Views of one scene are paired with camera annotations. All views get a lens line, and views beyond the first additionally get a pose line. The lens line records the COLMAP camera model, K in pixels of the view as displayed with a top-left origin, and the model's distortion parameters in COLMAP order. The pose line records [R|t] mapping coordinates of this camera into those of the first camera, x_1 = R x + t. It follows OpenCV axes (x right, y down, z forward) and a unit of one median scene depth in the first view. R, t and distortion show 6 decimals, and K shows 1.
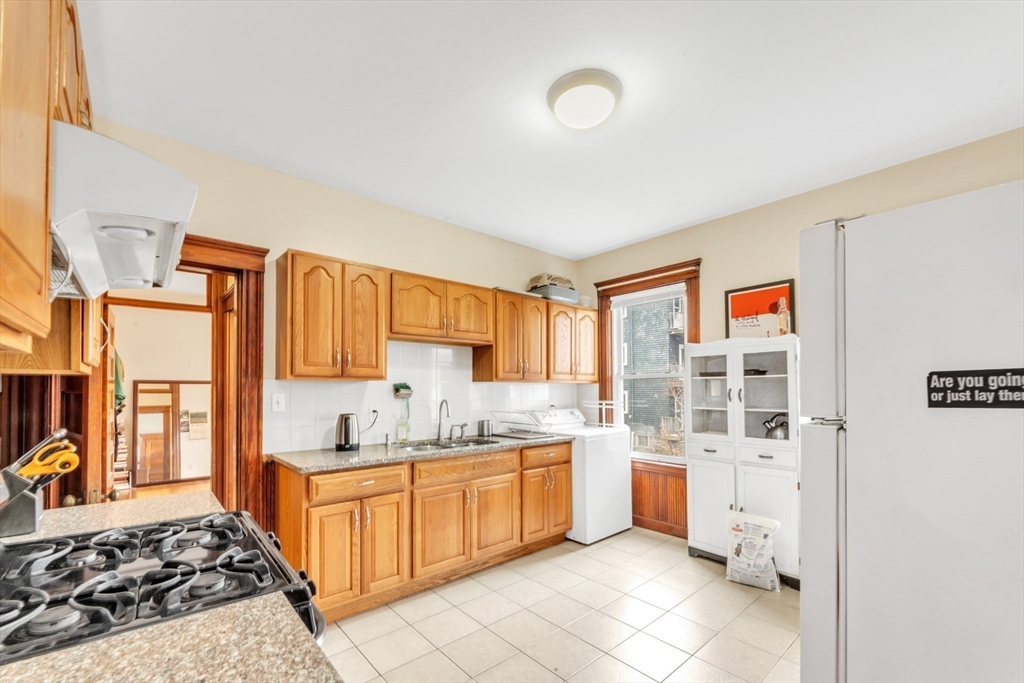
lens RADIAL K [[429.2, 0, 521.5], [0, 429.2, 378.0], [0, 0, 1]] dist [-0.000576, 0.000316]
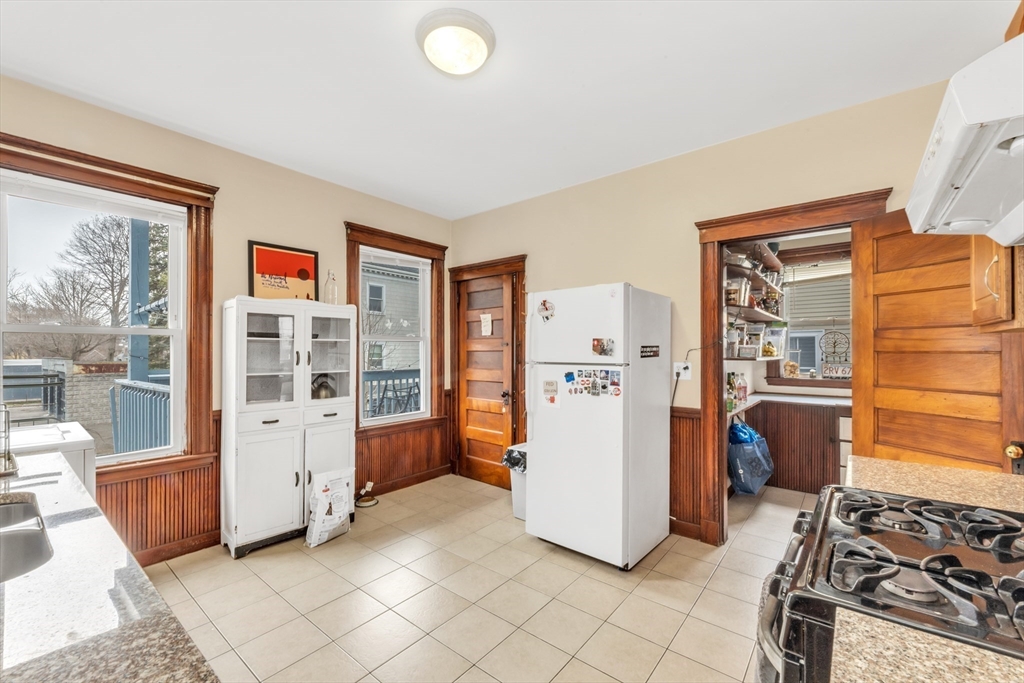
lens RADIAL K [[429.2, 0, 512.0], [0, 429.2, 348.6], [0, 0, 1]] dist [-0.000576, 0.000316]
pose [[-0.151378, 0.003805, 0.988469, -0.558468], [-0.022834, 0.999712, -0.007345, 0.014877], [-0.988212, -0.023683, -0.151248, 0.709532]]
